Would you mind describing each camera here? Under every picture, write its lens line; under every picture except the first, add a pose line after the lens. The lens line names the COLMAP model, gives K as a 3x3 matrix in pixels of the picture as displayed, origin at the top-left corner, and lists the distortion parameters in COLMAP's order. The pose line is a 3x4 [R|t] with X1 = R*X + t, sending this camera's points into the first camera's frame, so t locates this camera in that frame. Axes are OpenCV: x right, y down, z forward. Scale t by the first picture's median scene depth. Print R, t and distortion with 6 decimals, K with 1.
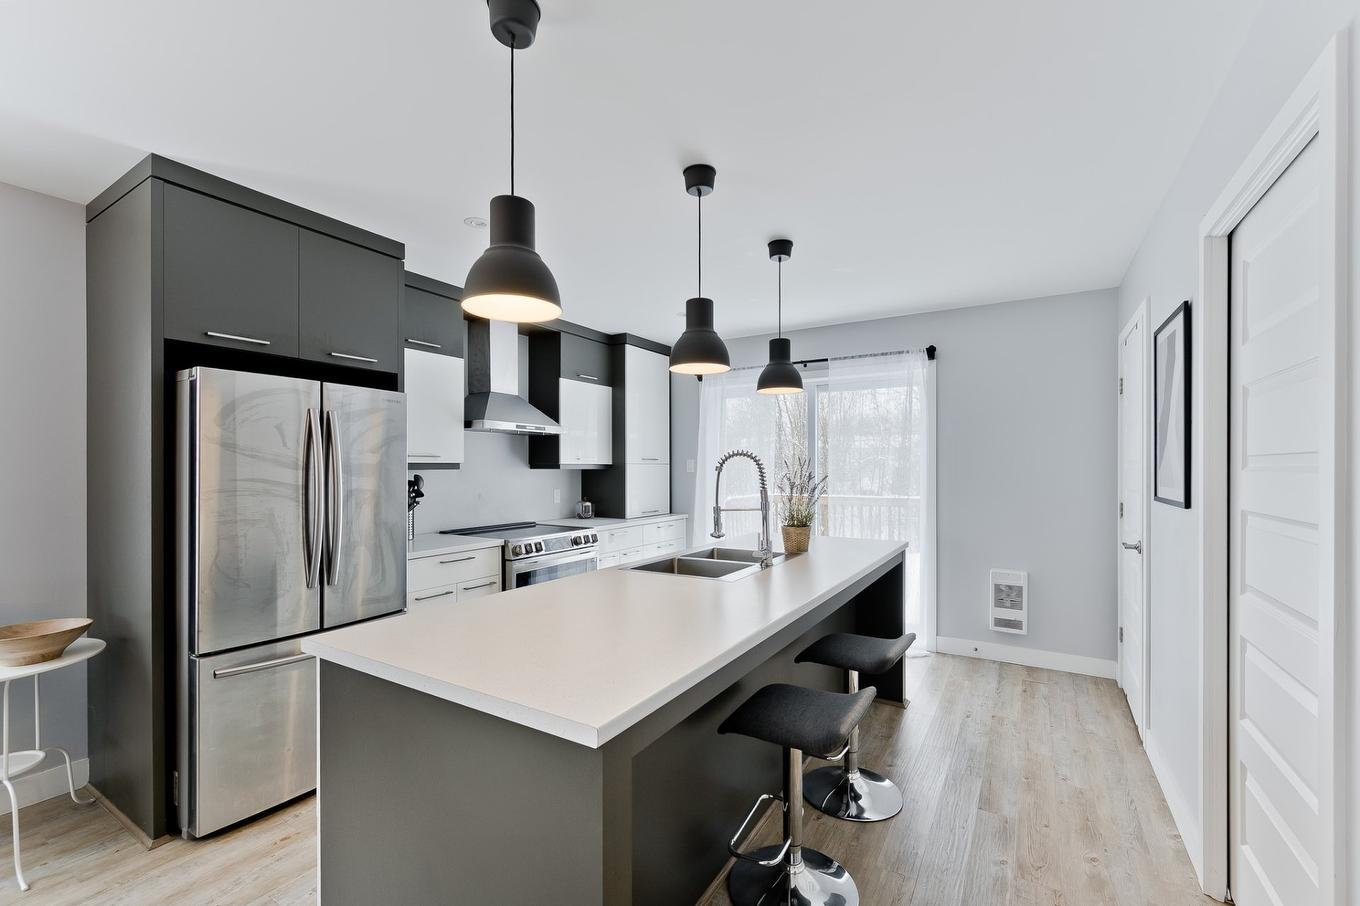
lens RADIAL K [[563.9, 0, 675.9], [0, 563.9, 466.6], [0, 0, 1]] dist [0.000518, 0.000023]
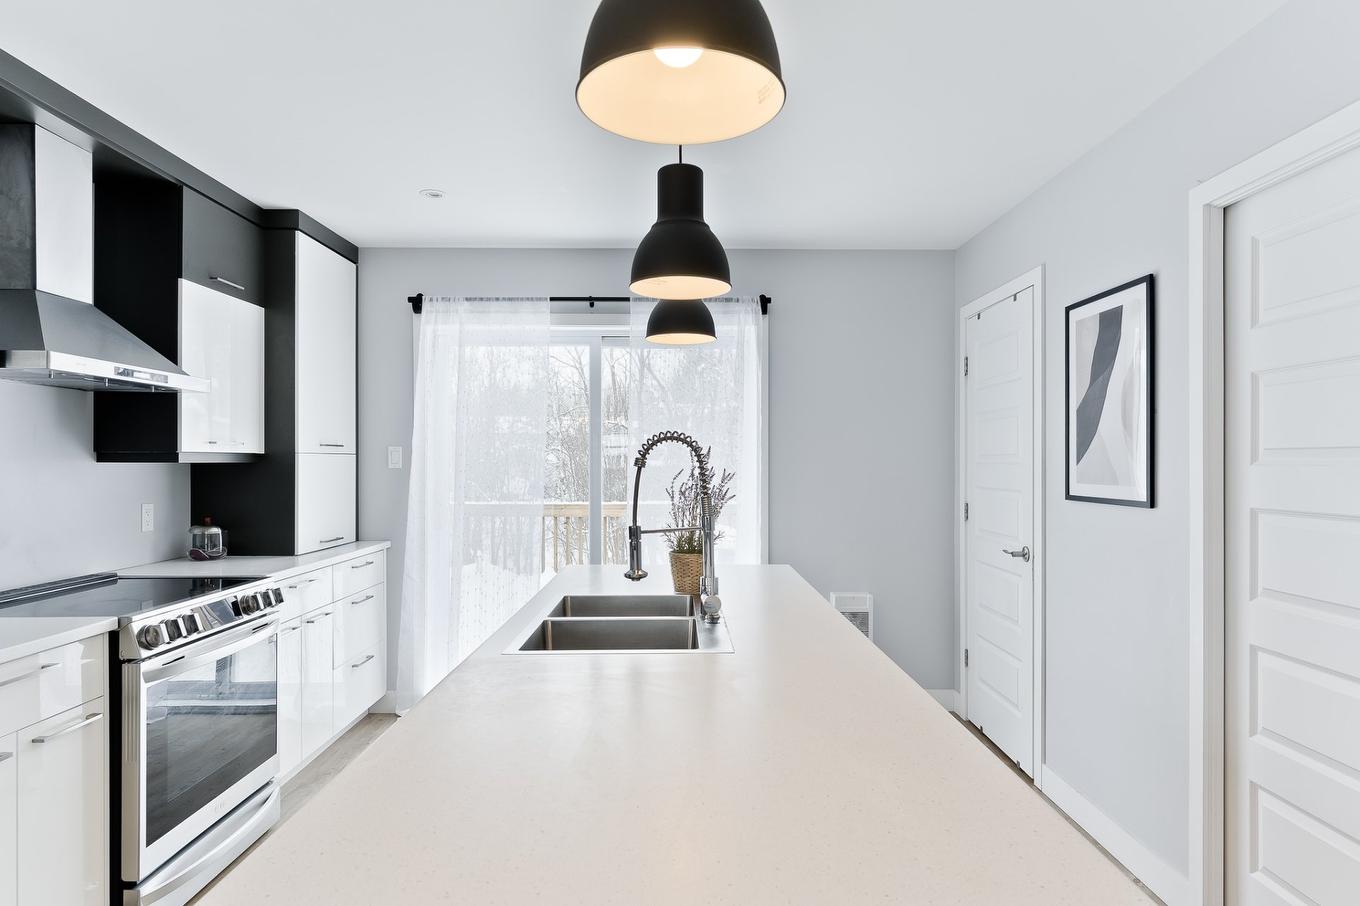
lens RADIAL K [[822.4, 0, 680.0], [0, 822.4, 453.0], [0, 0, 1]] dist [-0.005380, -0.002533]
pose [[0.847781, 0.008011, 0.530287, -0.213449], [-0.003341, 0.999947, -0.009766, 0.001860], [-0.530337, 0.006508, 0.847762, 0.157487]]
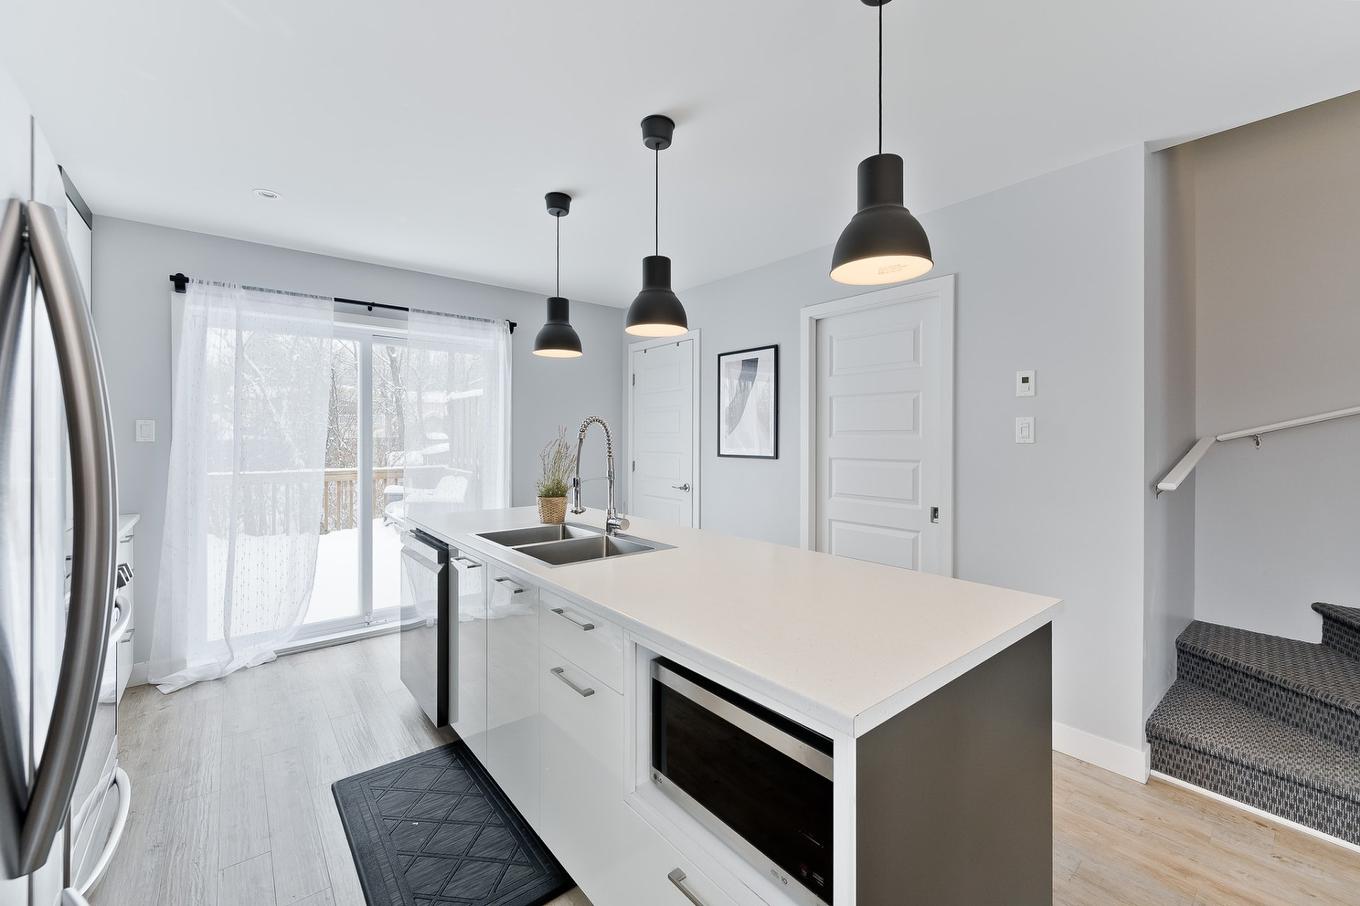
lens RADIAL K [[573.2, 0, 684.6], [0, 573.2, 440.6], [0, 0, 1]] dist [0.000869, -0.000022]
pose [[0.303610, -0.003055, 0.952791, -0.490490], [-0.004949, 0.999976, 0.004783, 0.004033], [-0.952783, -0.006167, 0.303588, 0.375449]]
